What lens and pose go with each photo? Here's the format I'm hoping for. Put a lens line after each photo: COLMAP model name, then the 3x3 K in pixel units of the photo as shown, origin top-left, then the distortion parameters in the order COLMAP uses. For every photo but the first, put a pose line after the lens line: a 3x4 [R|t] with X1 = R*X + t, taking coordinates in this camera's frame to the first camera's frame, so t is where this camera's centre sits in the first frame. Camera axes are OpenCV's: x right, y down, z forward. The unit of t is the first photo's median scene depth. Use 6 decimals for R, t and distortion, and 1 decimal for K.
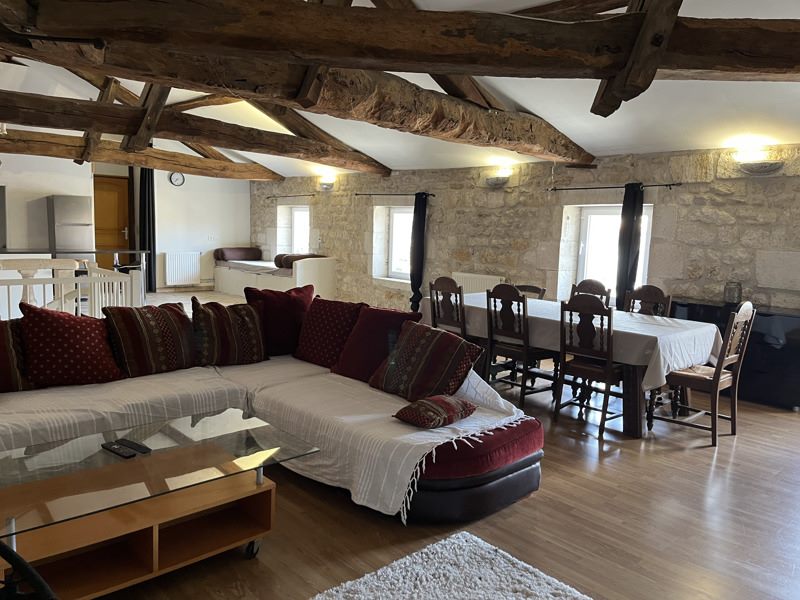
lens RADIAL K [[608.3, 0, 400.0], [0, 608.3, 300.0], [0, 0, 1]] dist [0.014058, 0.000292]
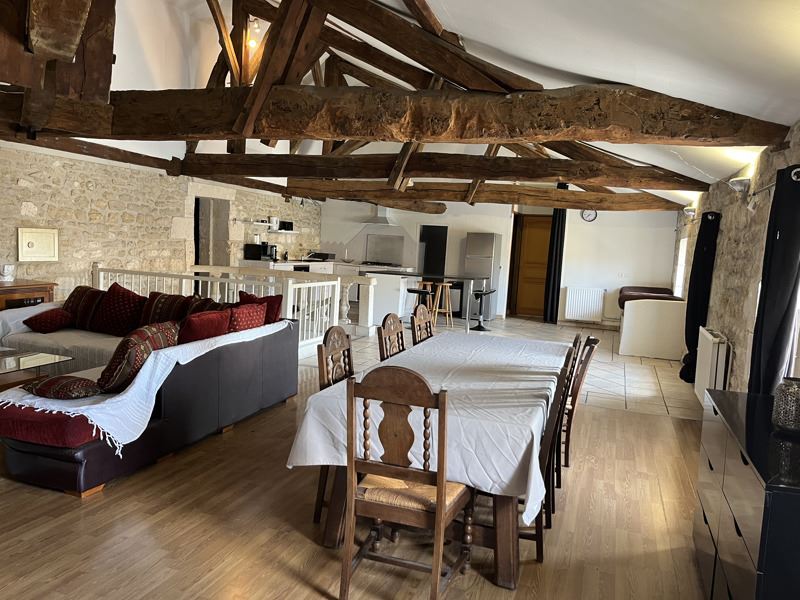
lens RADIAL K [[608.3, 0, 400.0], [0, 608.3, 300.0], [0, 0, 1]] dist [0.014058, 0.000292]
pose [[0.468045, 0.072819, -0.880700, 0.450091], [-0.142846, 0.989727, 0.005919, -0.025646], [0.872083, 0.123034, 0.473638, 0.323915]]
